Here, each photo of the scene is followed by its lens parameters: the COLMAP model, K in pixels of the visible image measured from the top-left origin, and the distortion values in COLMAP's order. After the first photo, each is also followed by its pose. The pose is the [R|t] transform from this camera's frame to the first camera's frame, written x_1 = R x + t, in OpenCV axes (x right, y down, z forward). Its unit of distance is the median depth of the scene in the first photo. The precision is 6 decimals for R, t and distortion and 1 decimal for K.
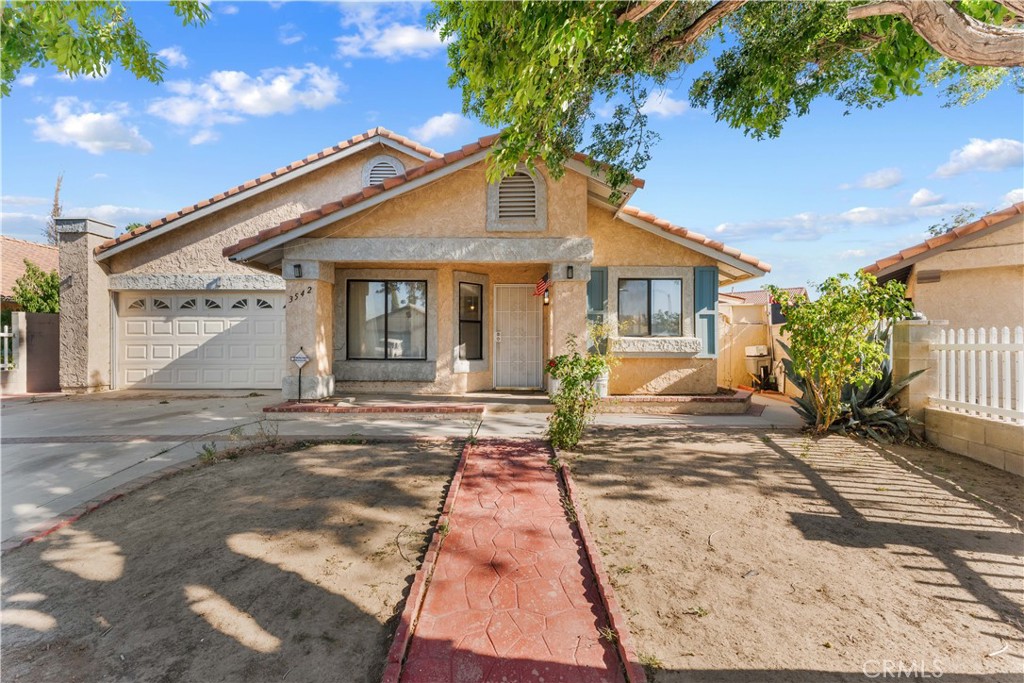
lens RADIAL K [[398.3, 0, 514.5], [0, 398.3, 344.3], [0, 0, 1]] dist [-0.007807, -0.000284]
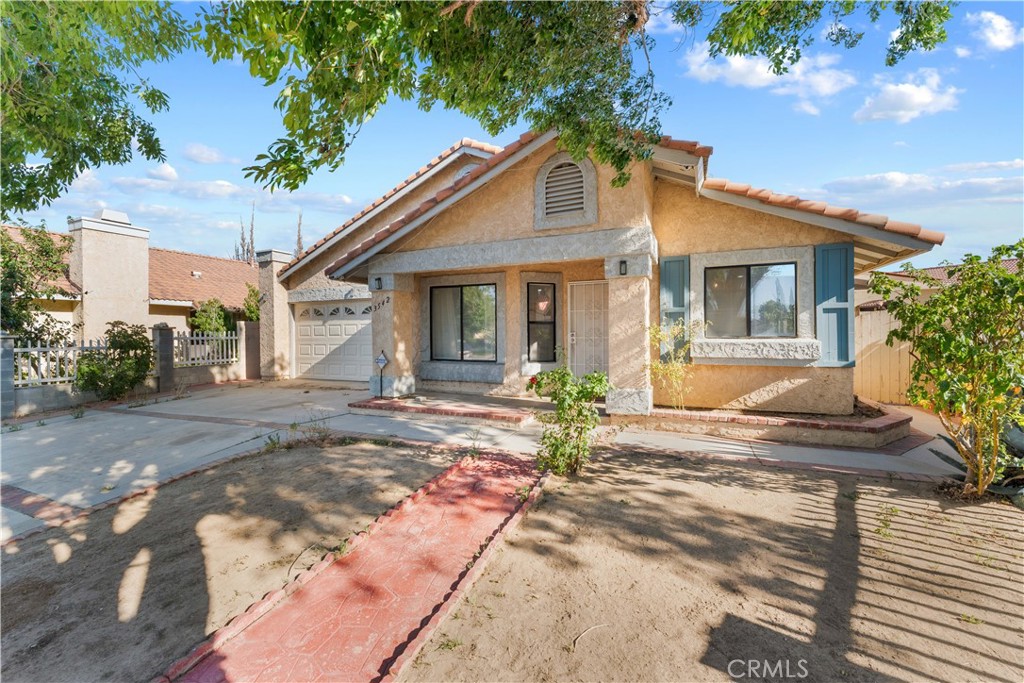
lens RADIAL K [[398.3, 0, 514.5], [0, 398.3, 344.3], [0, 0, 1]] dist [-0.007807, -0.000284]
pose [[0.922719, 0.001964, -0.385468, 0.215706], [0.007242, 0.999722, 0.022429, -0.028675], [0.385405, -0.023487, 0.922449, 0.081311]]
